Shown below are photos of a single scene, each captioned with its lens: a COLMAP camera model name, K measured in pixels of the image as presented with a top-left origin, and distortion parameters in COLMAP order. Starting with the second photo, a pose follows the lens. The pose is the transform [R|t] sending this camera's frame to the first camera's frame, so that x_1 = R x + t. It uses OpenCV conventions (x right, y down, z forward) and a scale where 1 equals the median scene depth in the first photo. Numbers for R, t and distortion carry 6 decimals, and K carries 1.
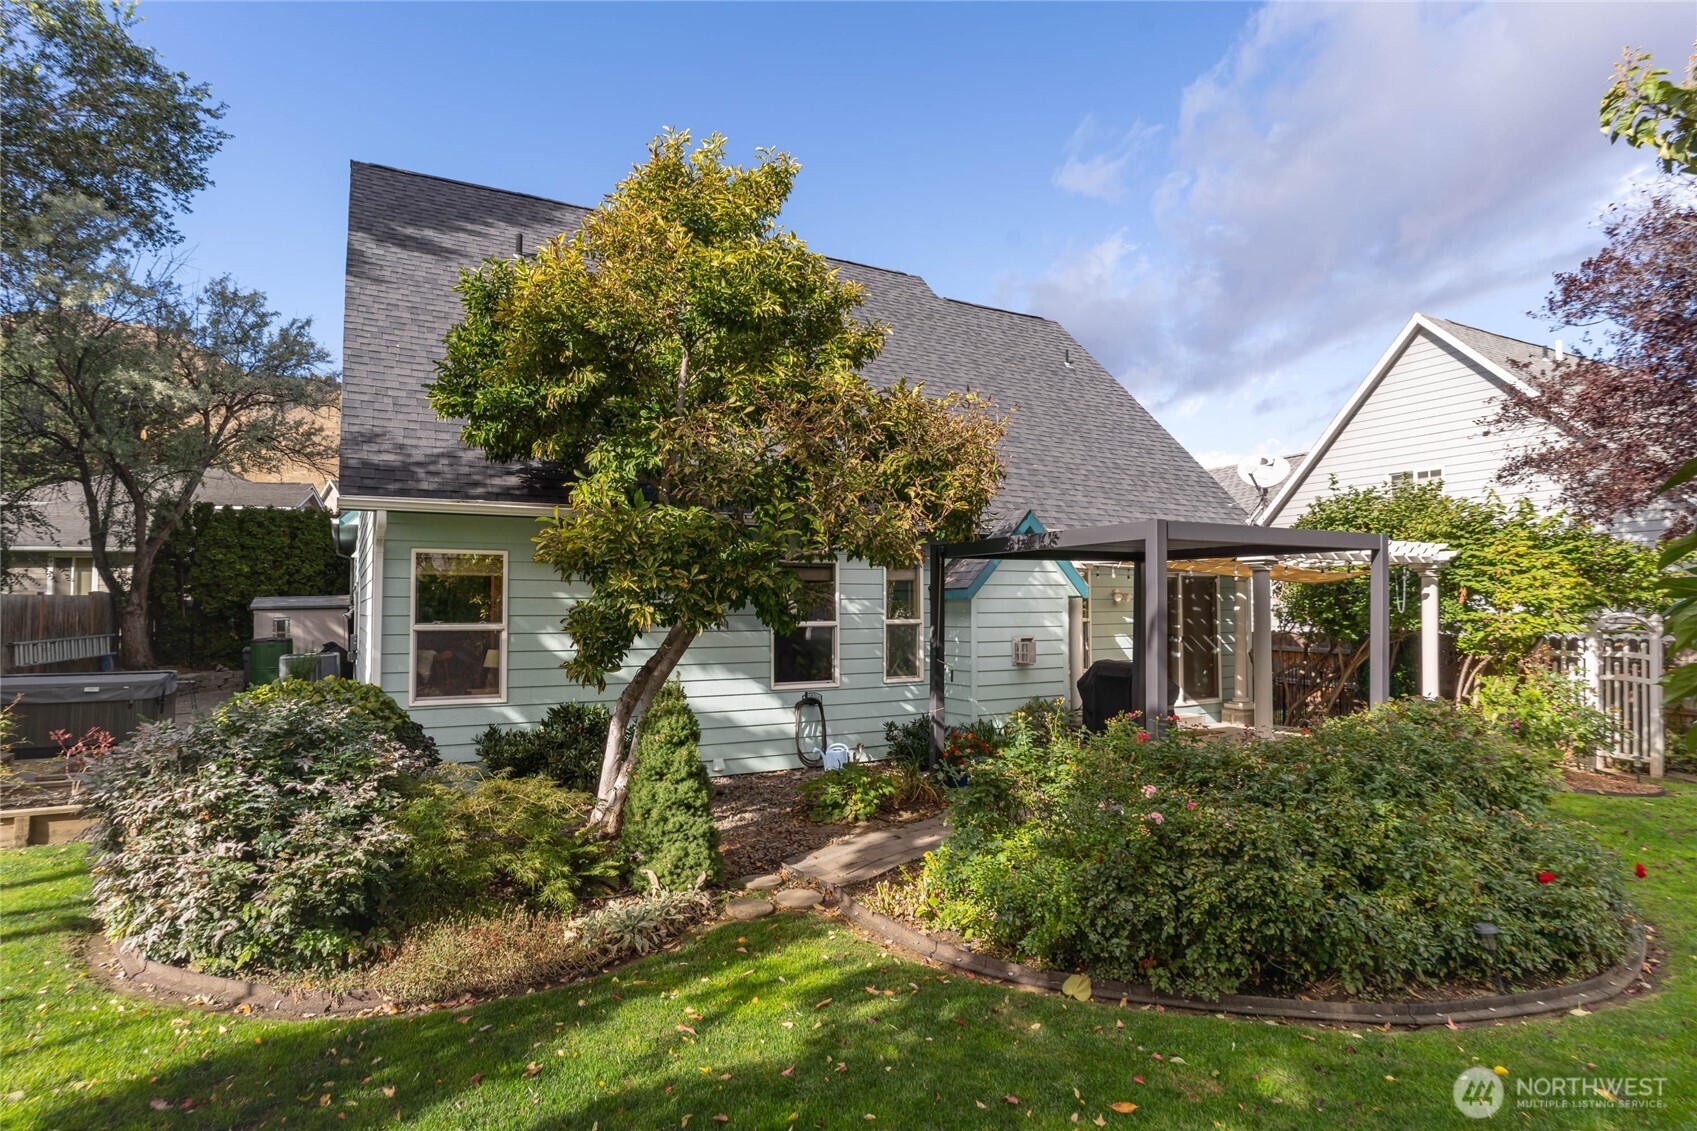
lens RADIAL K [[873.2, 0, 849.4], [0, 873.2, 571.6], [0, 0, 1]] dist [-0.003050, 0.003902]
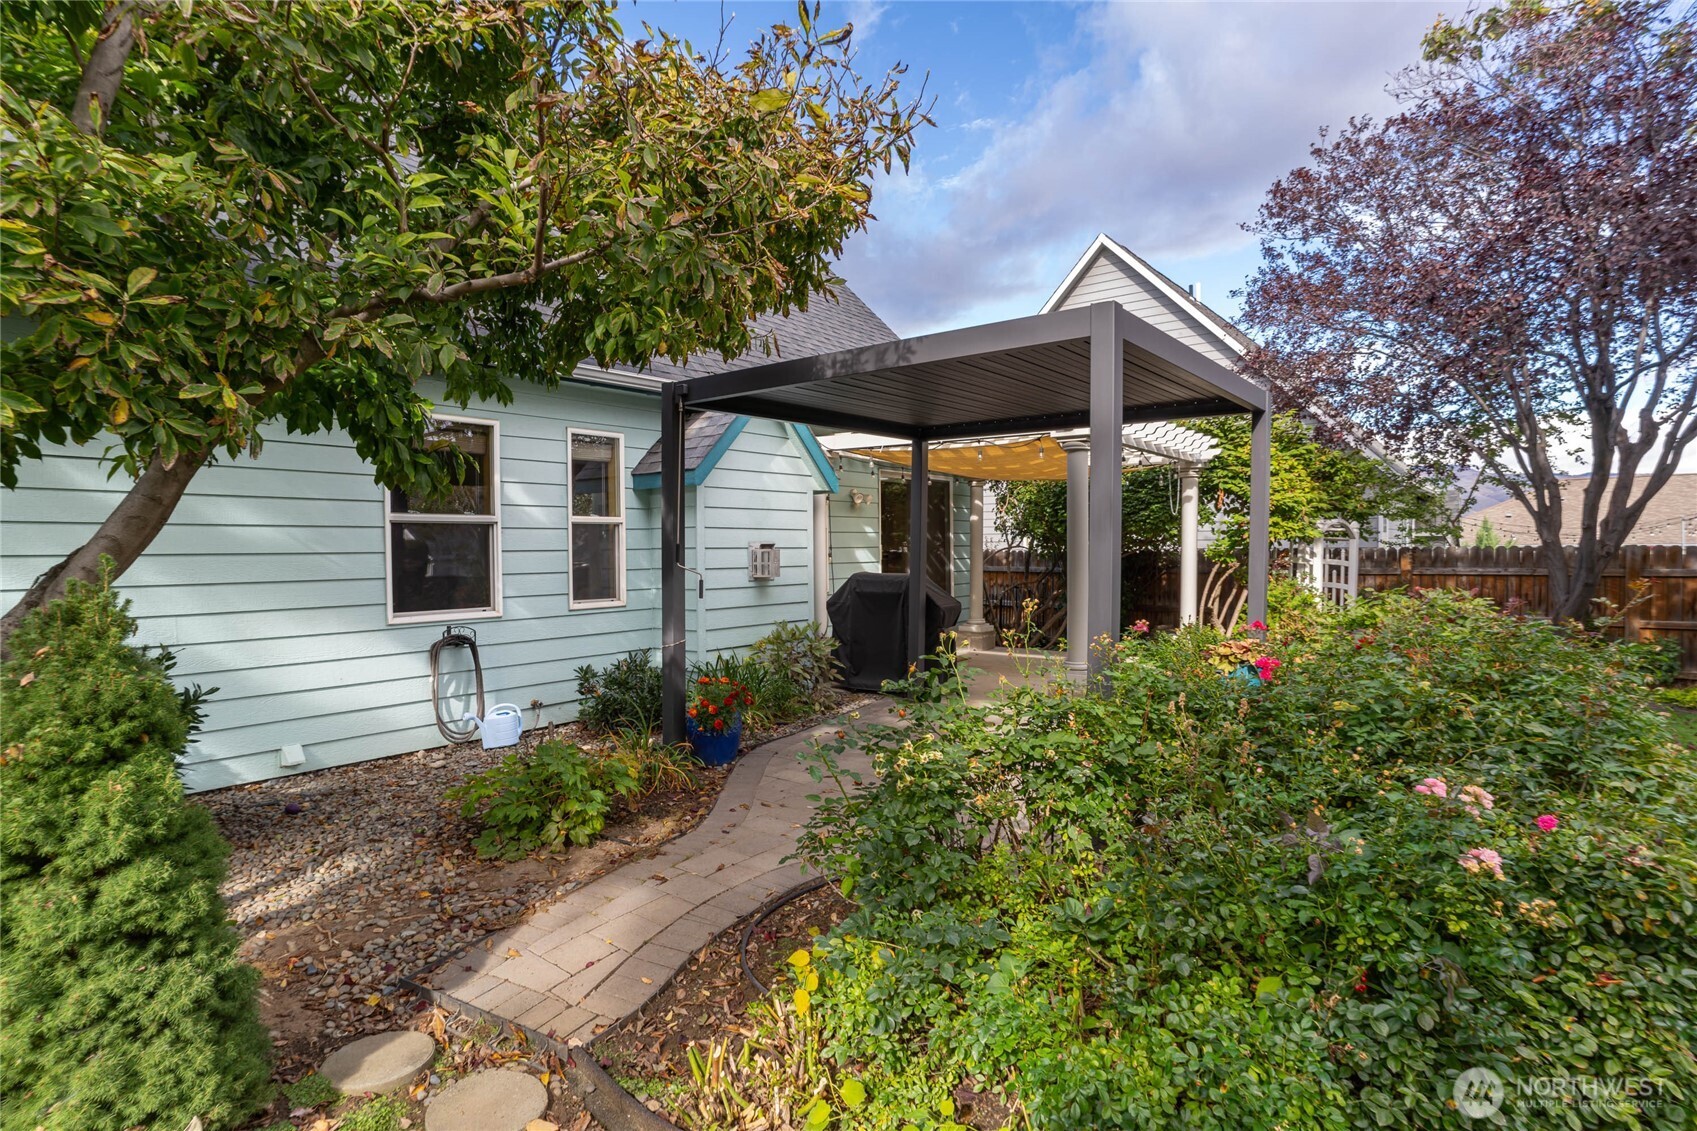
lens RADIAL K [[873.2, 0, 854.4], [0, 873.2, 569.8], [0, 0, 1]] dist [-0.003050, 0.003902]
pose [[0.912564, -0.009390, 0.408827, -0.036655], [-0.018579, 0.997752, 0.064387, 0.053085], [-0.408513, -0.066353, 0.910338, 0.320431]]
